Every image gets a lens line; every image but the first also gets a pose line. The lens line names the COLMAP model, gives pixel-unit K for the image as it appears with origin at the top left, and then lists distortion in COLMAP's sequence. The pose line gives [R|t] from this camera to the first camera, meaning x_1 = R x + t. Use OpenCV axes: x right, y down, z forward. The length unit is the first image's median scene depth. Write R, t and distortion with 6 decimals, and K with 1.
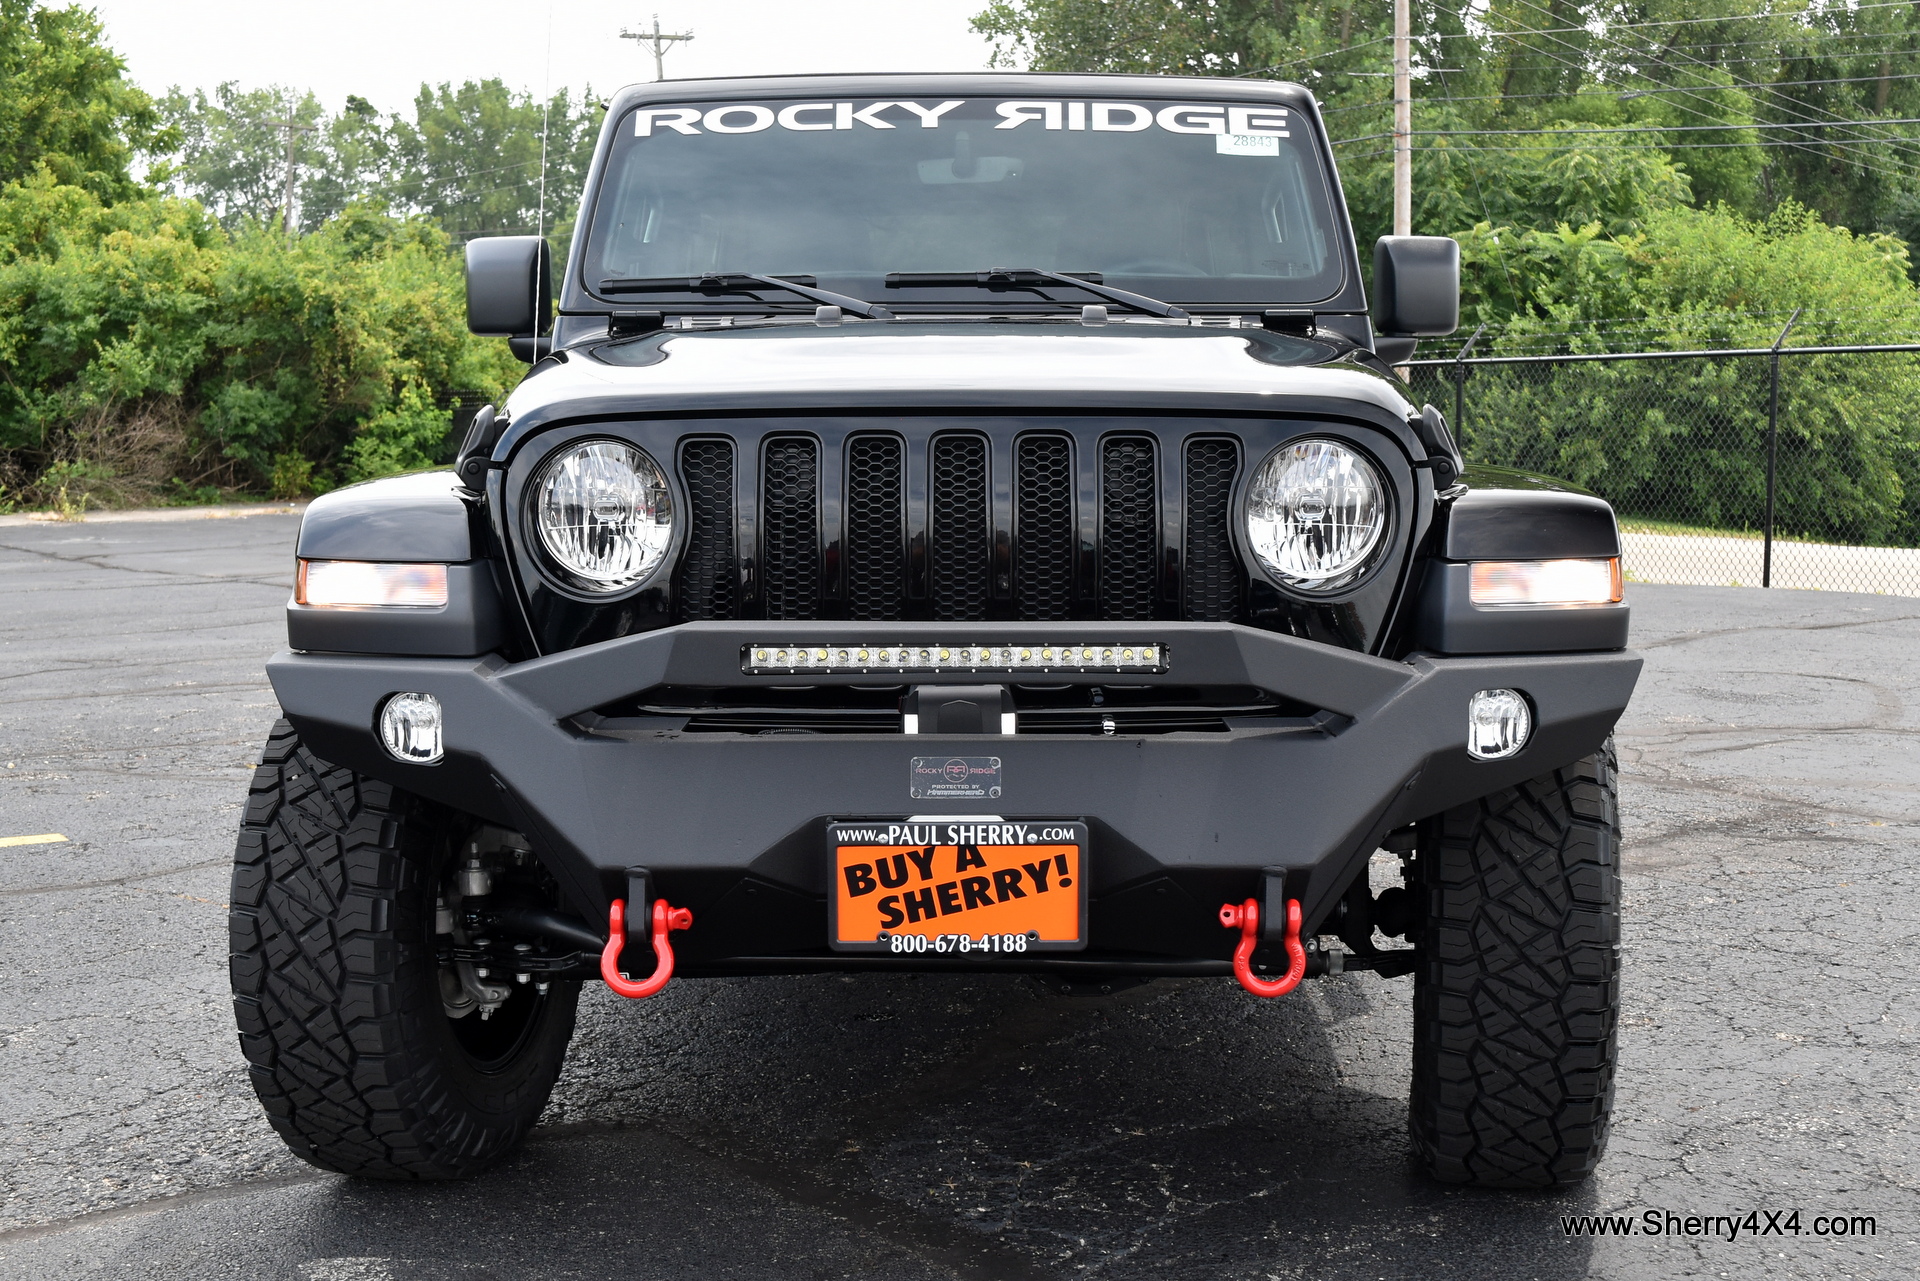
lens RADIAL K [[2000.5, 0, 960.0], [0, 2000.5, 640.5], [0, 0, 1]] dist [-0.027634, -0.010659]
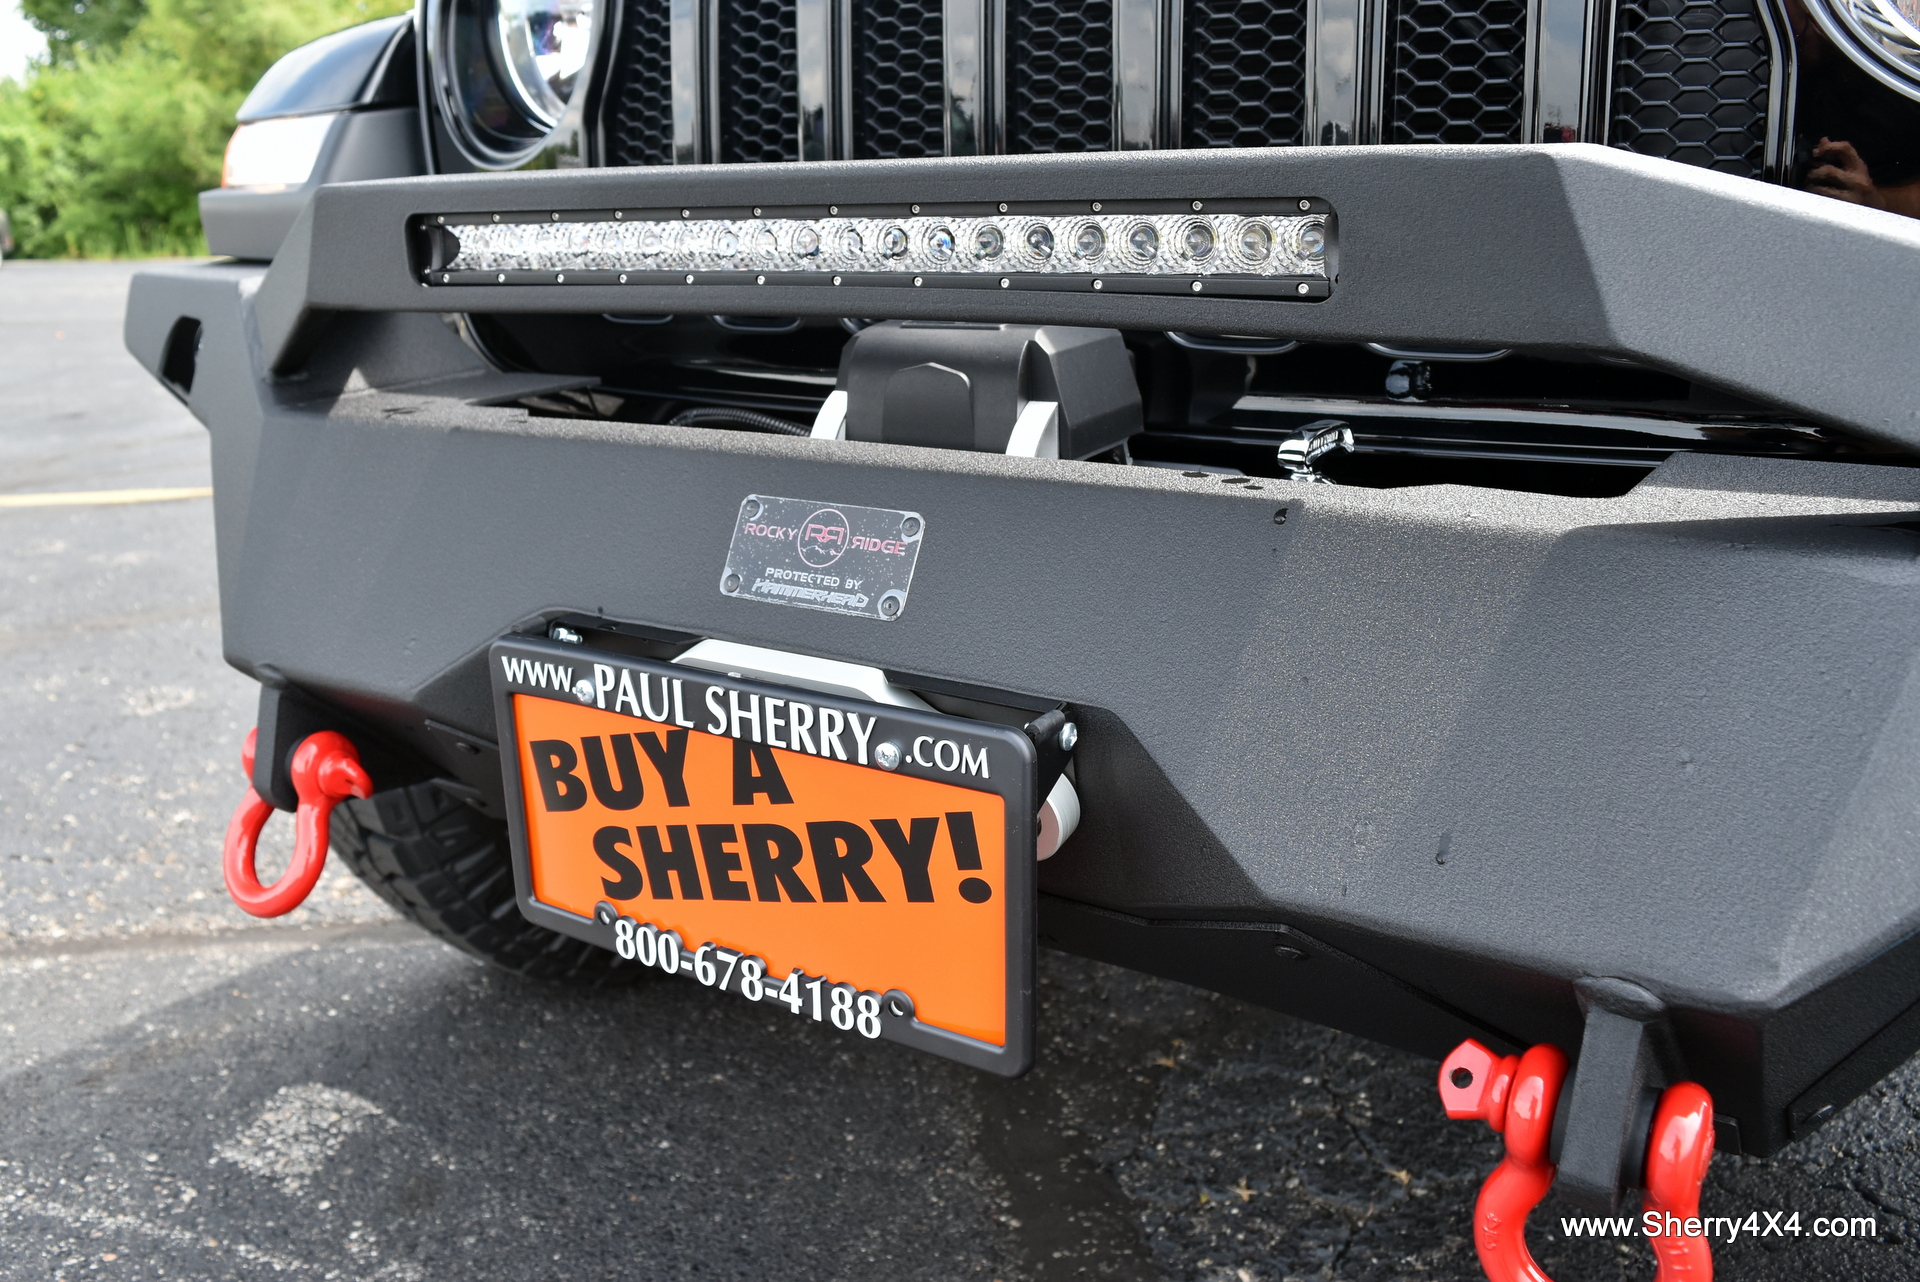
lens RADIAL K [[1548.3, 0, 961.7], [0, 1548.3, 535.1], [0, 0, 1]] dist [-0.080593, 0.000796]
pose [[0.848350, 0.100650, -0.519780, 0.185599], [-0.031851, 0.989687, 0.139657, 0.021340], [0.528476, -0.101923, 0.842808, 0.776086]]
